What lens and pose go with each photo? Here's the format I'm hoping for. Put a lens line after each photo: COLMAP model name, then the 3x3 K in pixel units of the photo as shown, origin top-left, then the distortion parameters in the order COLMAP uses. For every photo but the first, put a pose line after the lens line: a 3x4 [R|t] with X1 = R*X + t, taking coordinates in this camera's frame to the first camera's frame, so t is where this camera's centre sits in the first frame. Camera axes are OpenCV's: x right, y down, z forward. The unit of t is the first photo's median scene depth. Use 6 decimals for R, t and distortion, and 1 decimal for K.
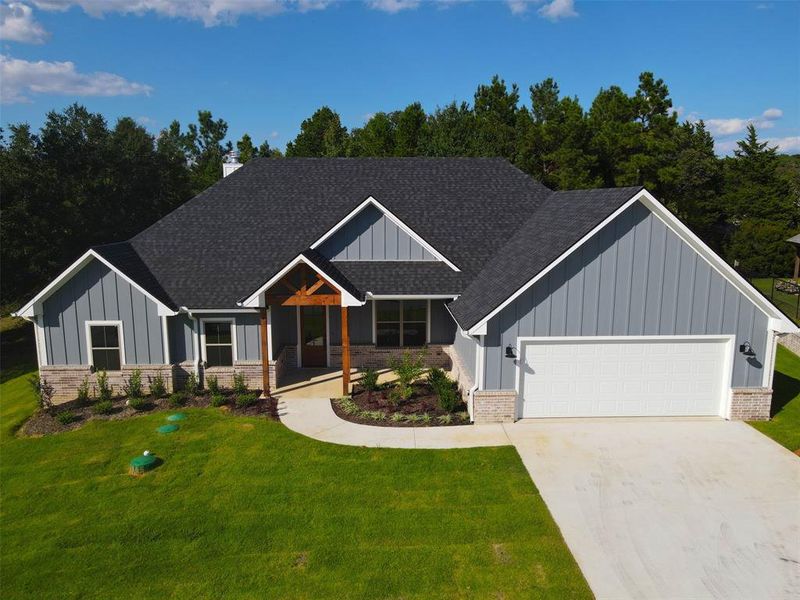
lens RADIAL K [[587.1, 0, 394.3], [0, 587.1, 295.9], [0, 0, 1]] dist [0.010611, 0.001041]
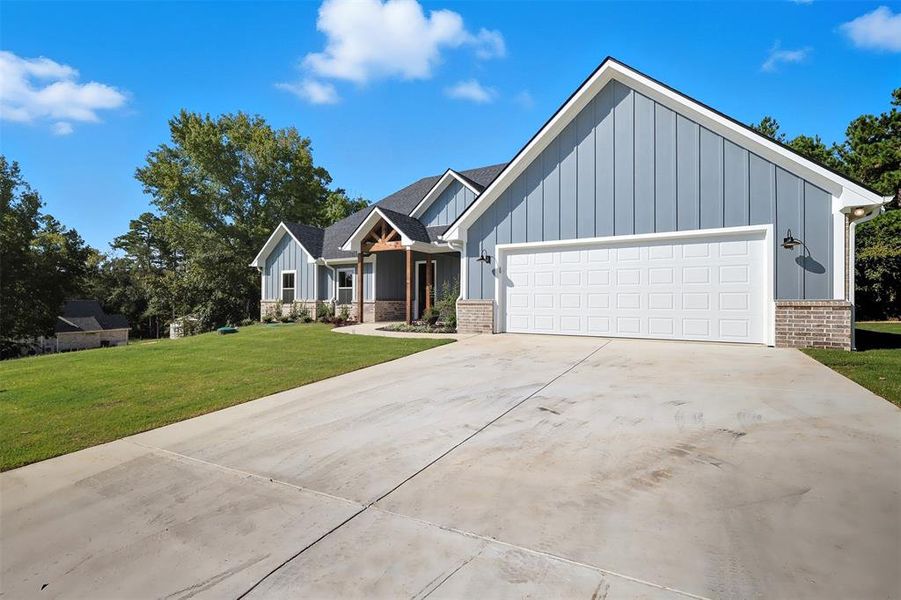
lens RADIAL K [[416.9, 0, 449.2], [0, 416.9, 300.7], [0, 0, 1]] dist [0.000549, 0.001308]
pose [[0.838423, 0.004217, -0.545004, 0.470606], [-0.091384, 0.986901, -0.132946, 0.234953], [0.537305, 0.161269, 0.827826, 0.342935]]
